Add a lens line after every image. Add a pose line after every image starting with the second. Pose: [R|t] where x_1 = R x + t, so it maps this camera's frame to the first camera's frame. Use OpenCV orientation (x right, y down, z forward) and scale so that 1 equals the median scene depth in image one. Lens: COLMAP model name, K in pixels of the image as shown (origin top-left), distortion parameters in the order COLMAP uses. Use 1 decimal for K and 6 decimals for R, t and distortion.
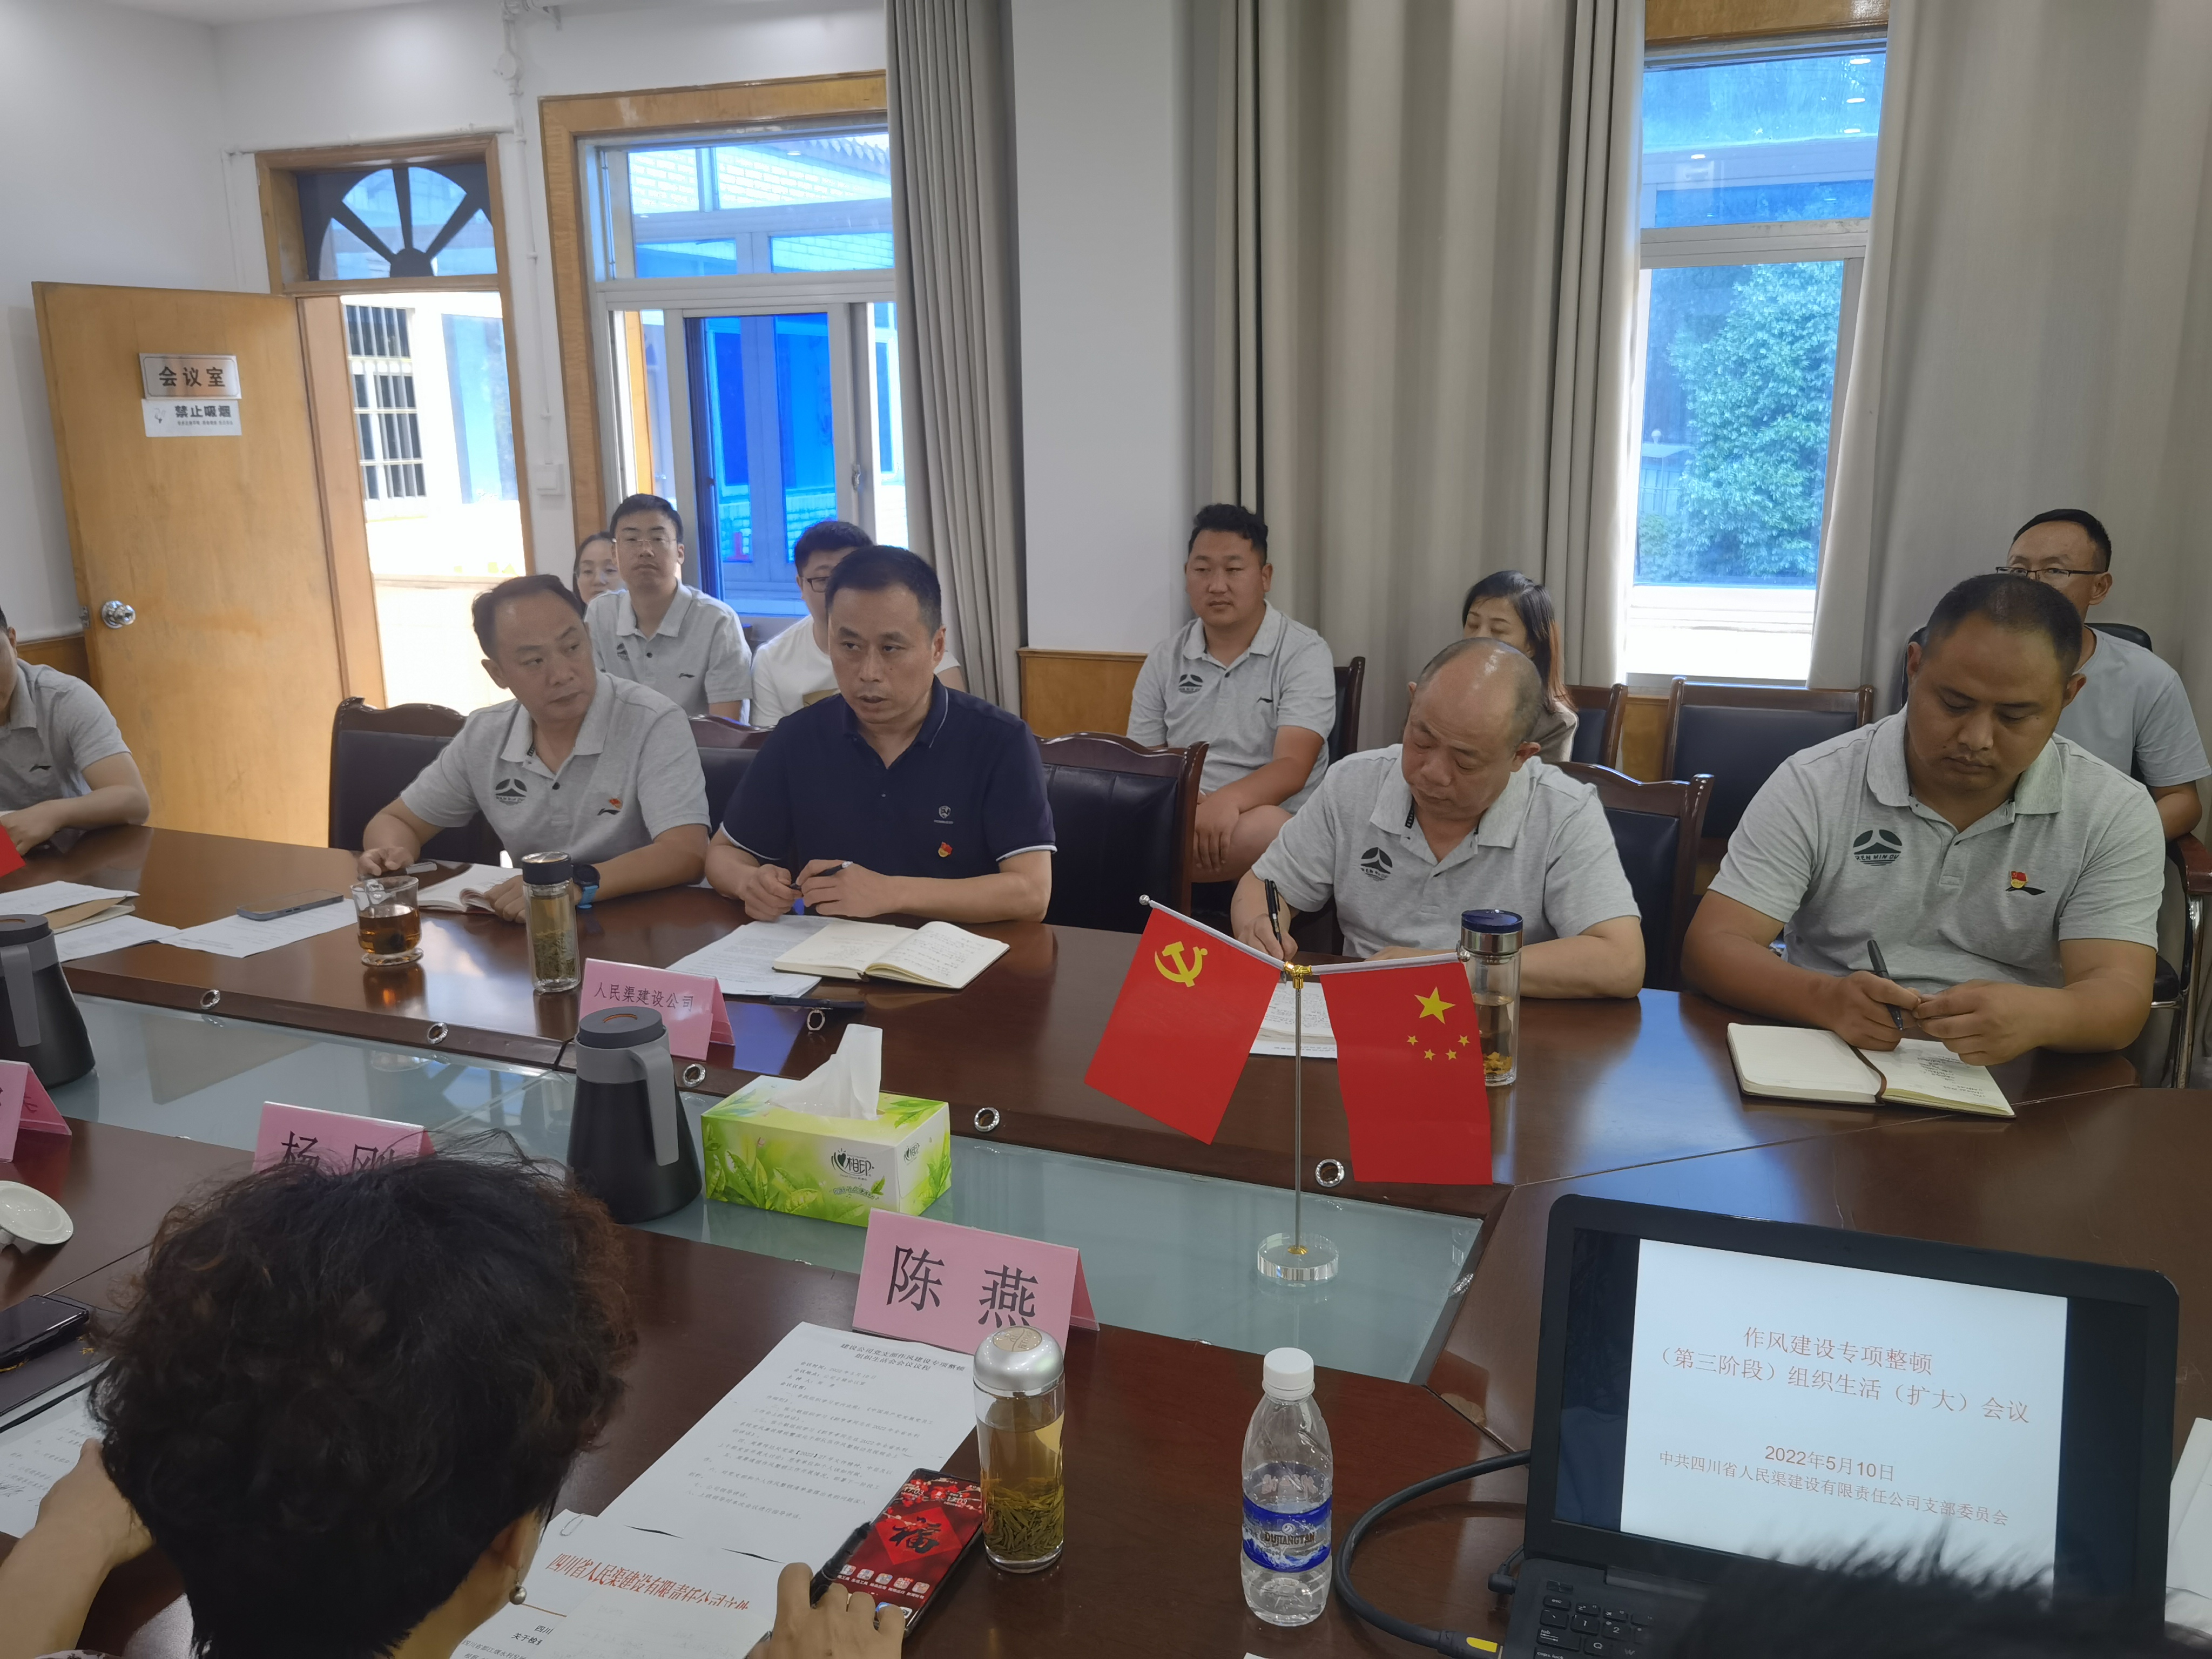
lens RADIAL K [[1824.6, 0, 1099.7], [0, 1824.6, 843.7], [0, 0, 1]] dist [0.008947, -0.002493]
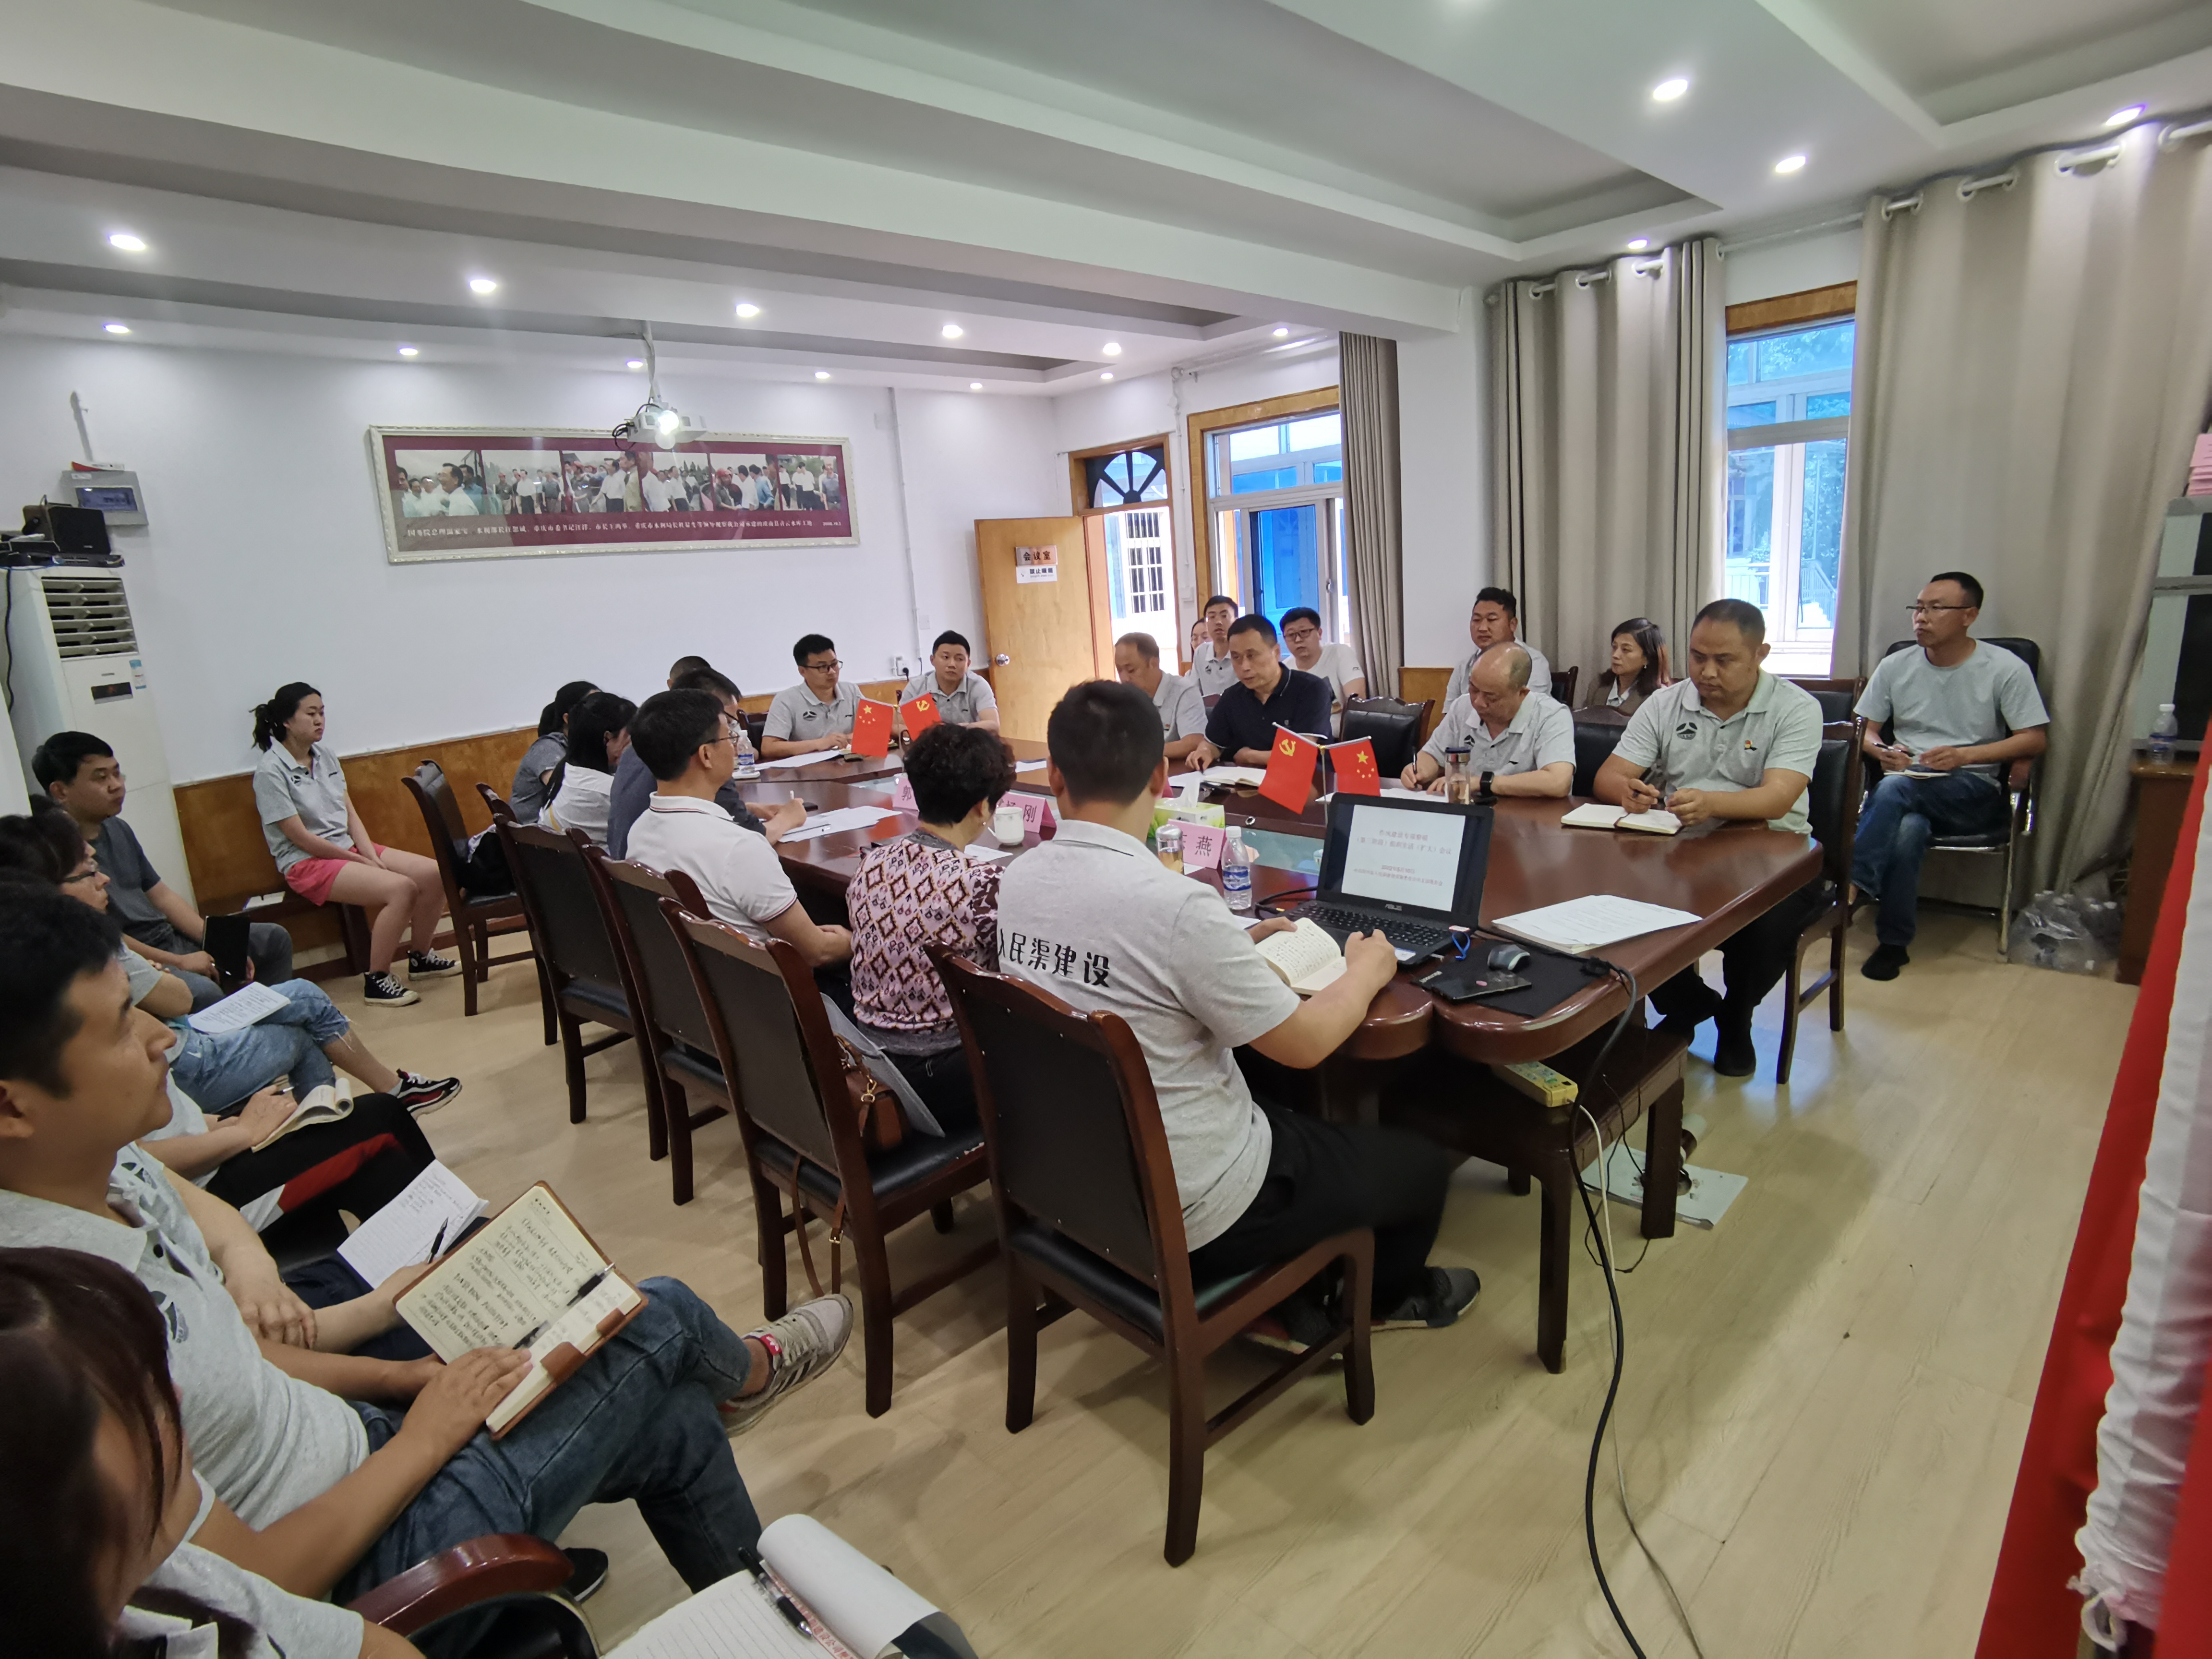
lens RADIAL K [[1128.6, 0, 1106.0], [0, 1128.6, 829.5], [0, 0, 1]] dist [-0.000934, -0.000066]
pose [[0.908914, 0.040378, -0.415024, 0.184568], [-0.037910, 0.999180, 0.014186, 0.063747], [0.415256, 0.002839, 0.909700, -0.249260]]
